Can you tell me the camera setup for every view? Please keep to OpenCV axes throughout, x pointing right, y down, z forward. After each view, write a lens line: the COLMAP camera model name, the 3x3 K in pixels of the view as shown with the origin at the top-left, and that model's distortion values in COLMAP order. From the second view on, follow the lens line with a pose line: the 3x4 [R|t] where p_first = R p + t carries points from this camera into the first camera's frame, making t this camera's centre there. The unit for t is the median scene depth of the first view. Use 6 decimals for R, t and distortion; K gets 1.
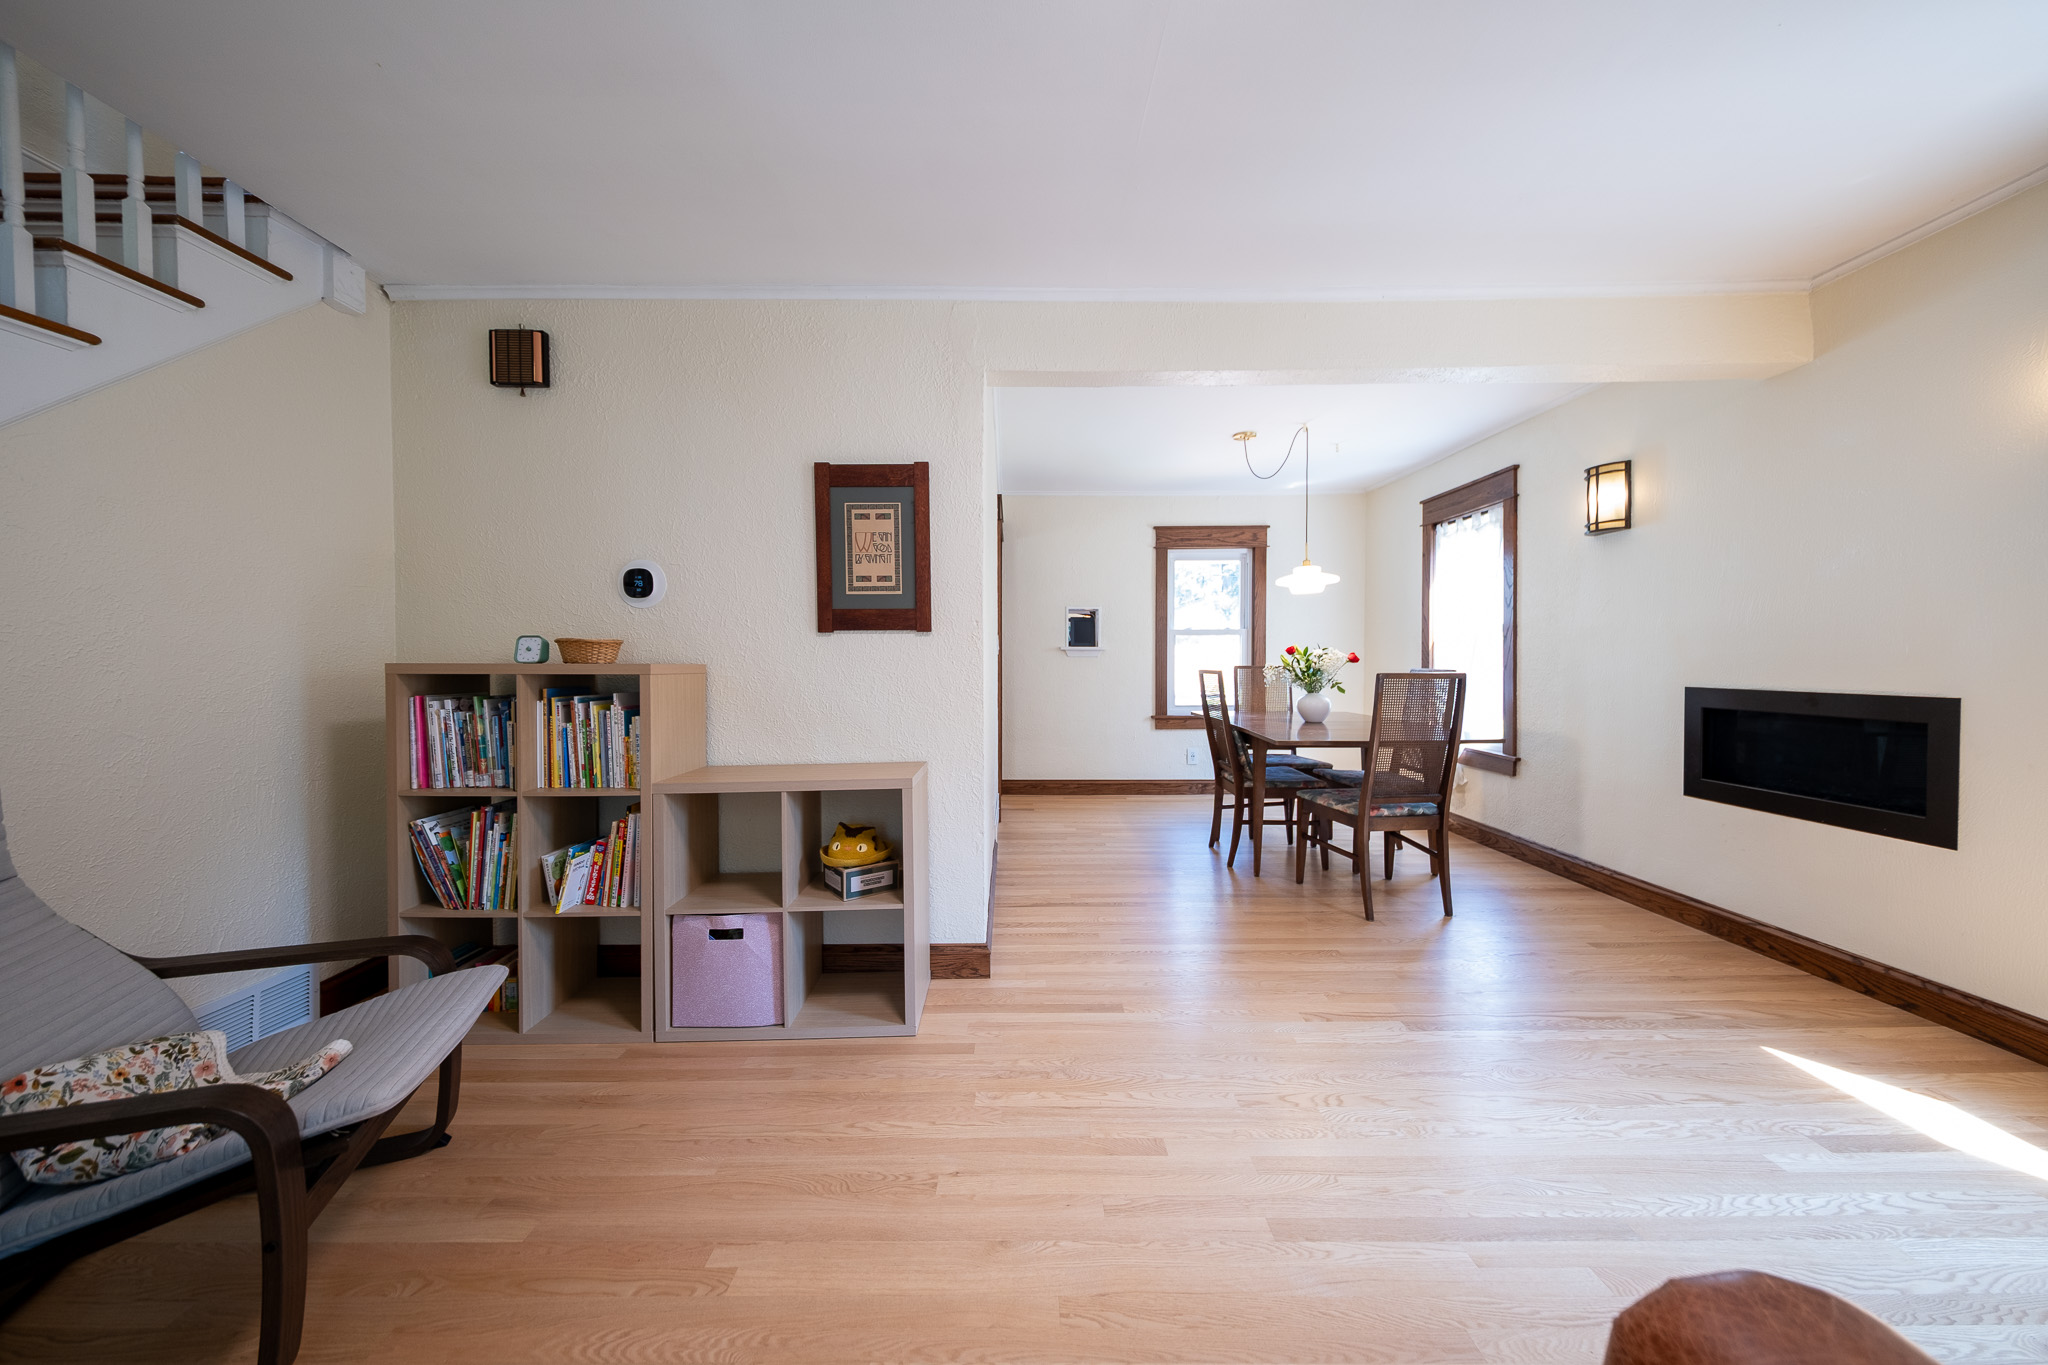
lens RADIAL K [[685.0, 0, 1024.1], [0, 685.0, 676.4], [0, 0, 1]] dist [0.012193, -0.003993]
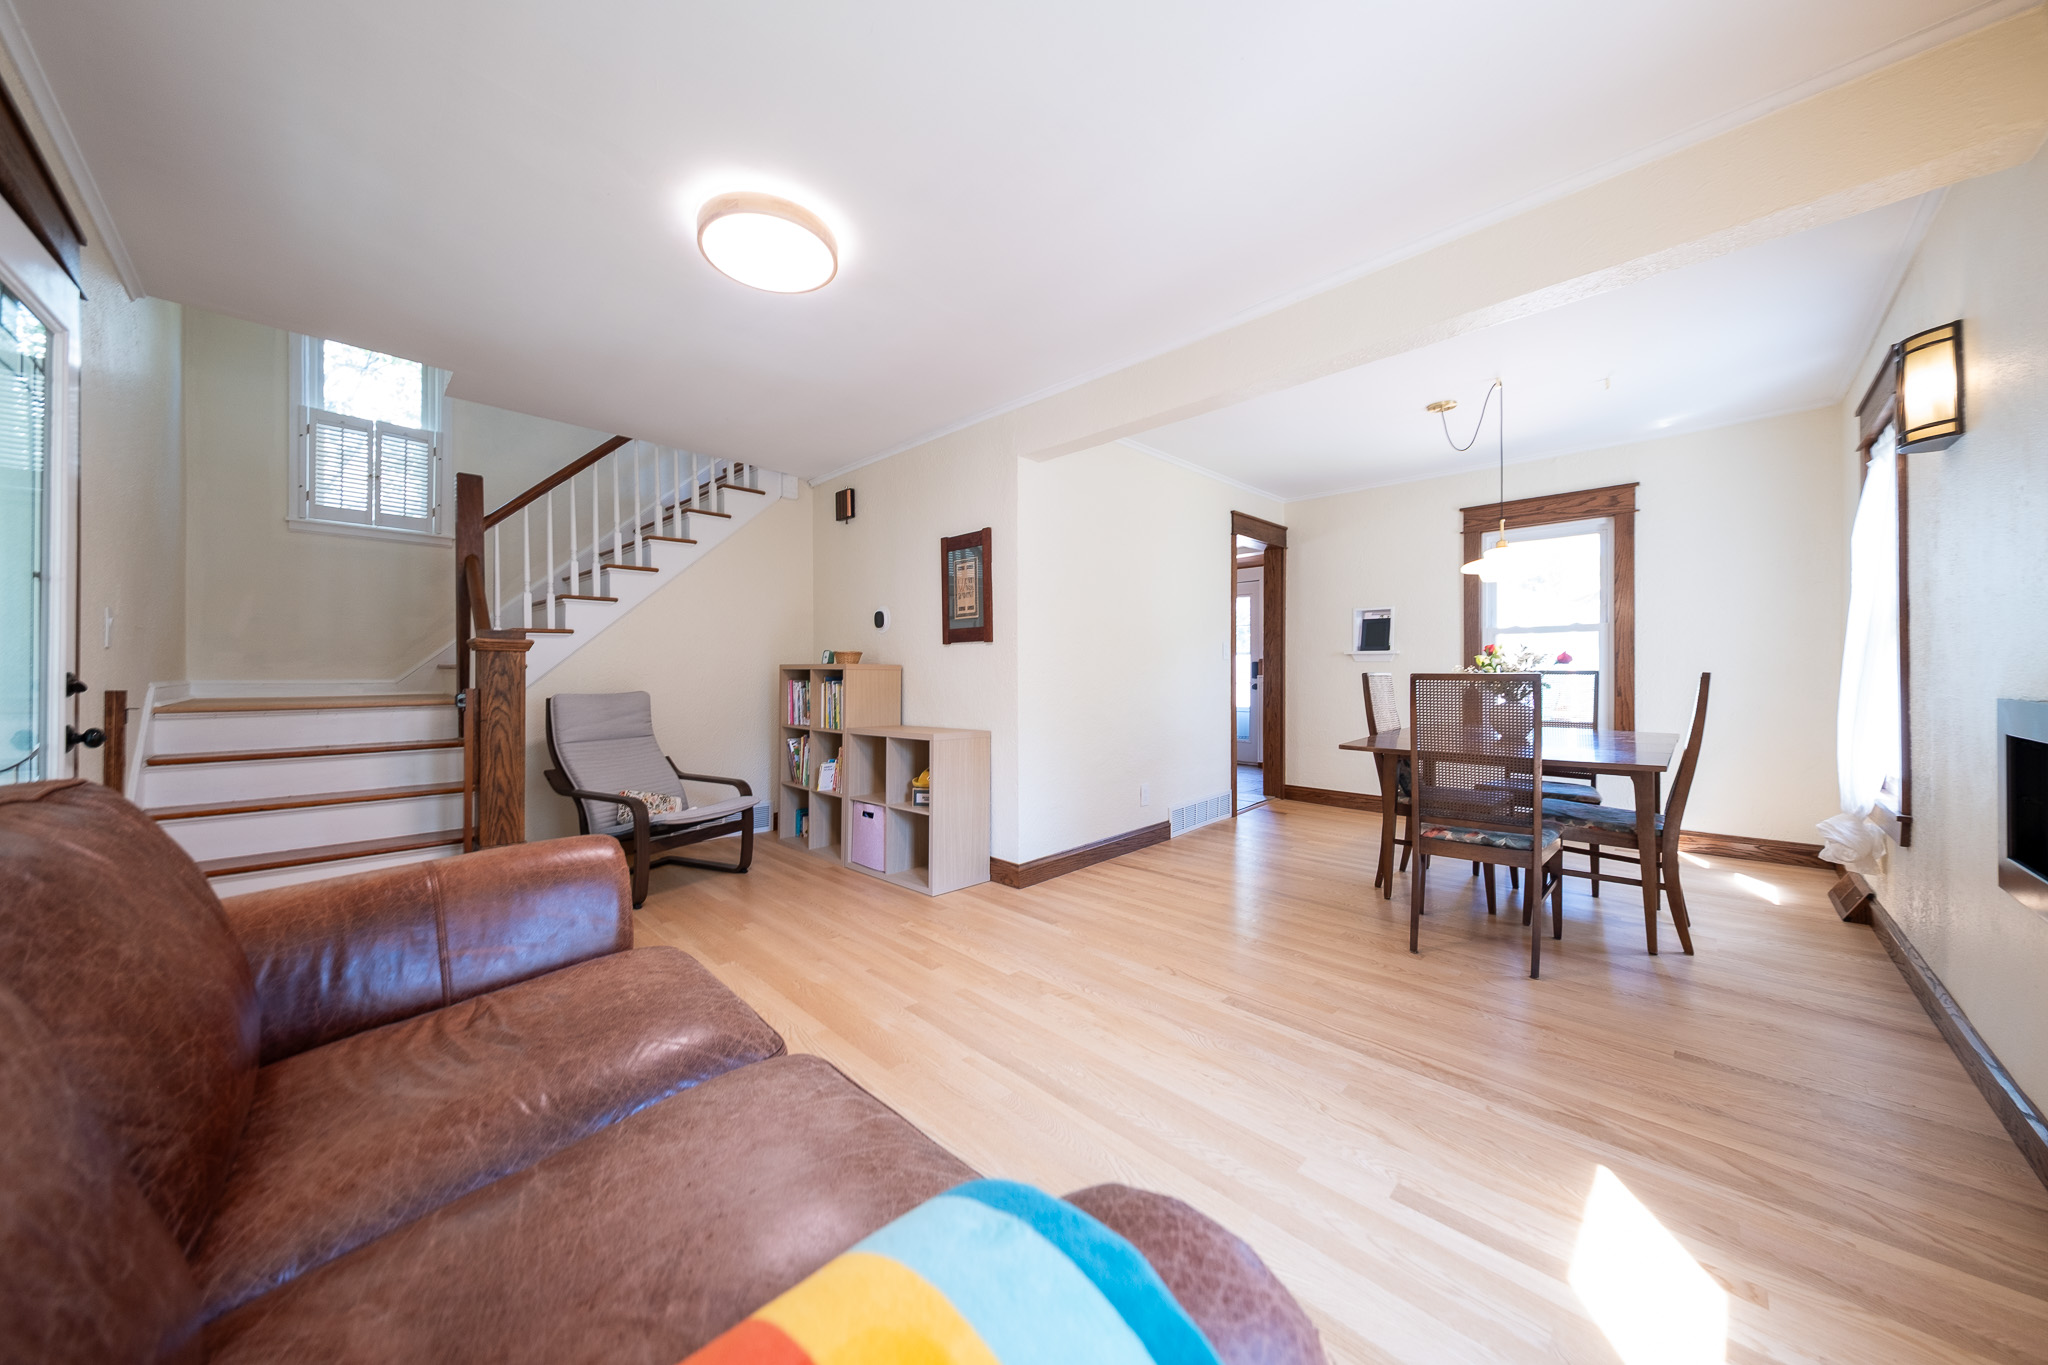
lens RADIAL K [[685.0, 0, 1024.1], [0, 685.0, 676.4], [0, 0, 1]] dist [0.012193, -0.003993]
pose [[0.709292, 0.006680, -0.704883, 1.052915], [-0.017776, 0.999807, -0.008412, 0.021305], [0.704690, 0.018497, 0.709274, 0.014602]]
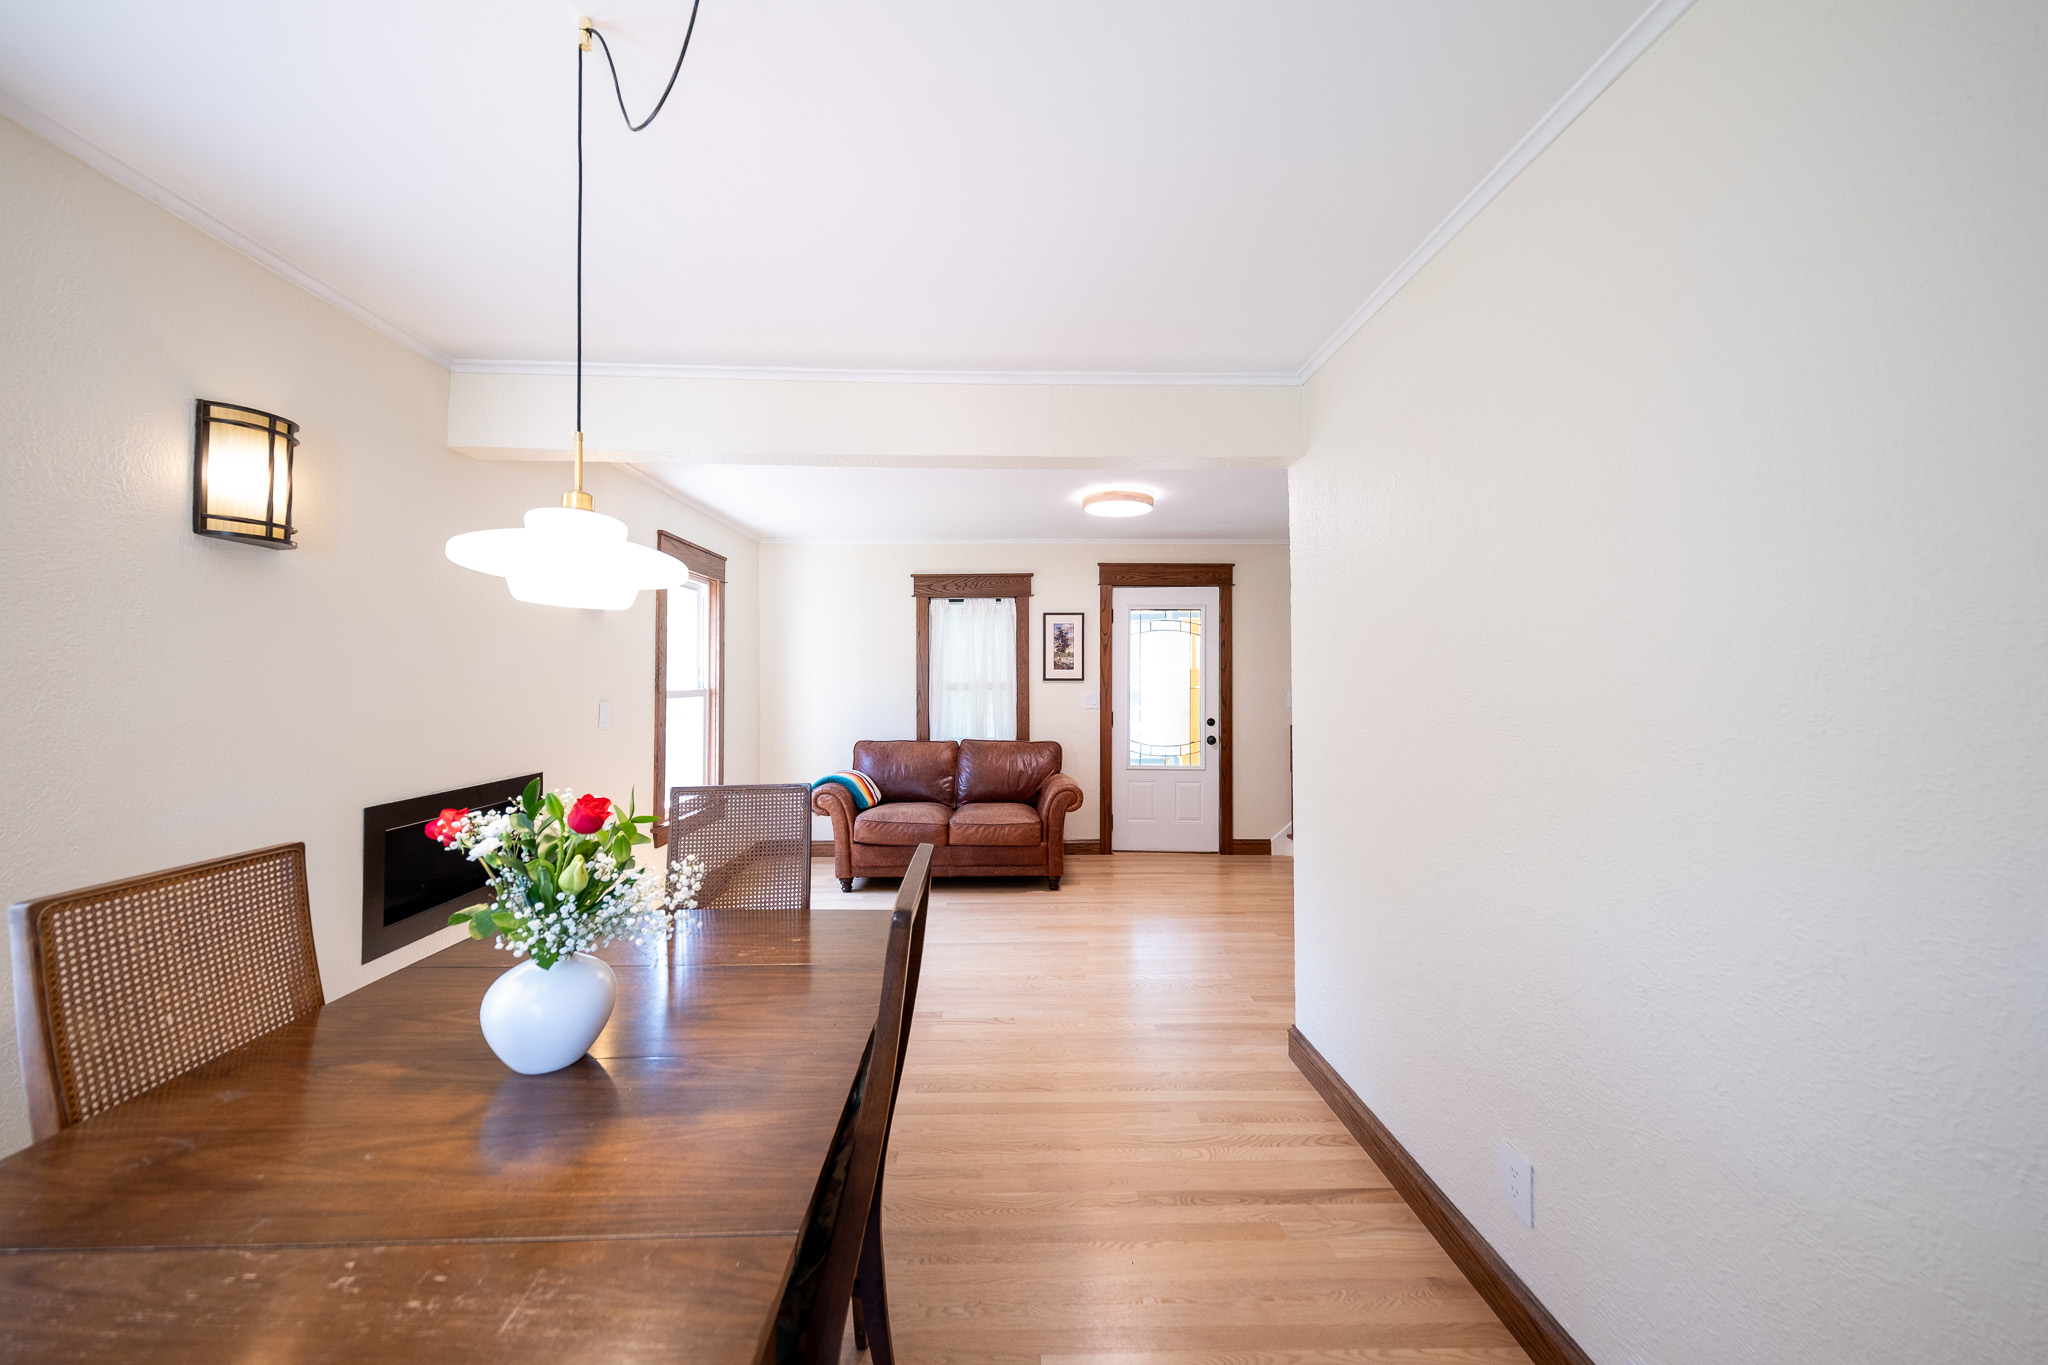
lens RADIAL K [[685.0, 0, 1024.1], [0, 685.0, 676.4], [0, 0, 1]] dist [0.012193, -0.003993]
pose [[-0.999341, 0.012894, -0.033933, 0.421347], [0.012495, 0.999851, 0.011952, -0.176056], [0.034082, 0.011520, -0.999353, 2.304899]]
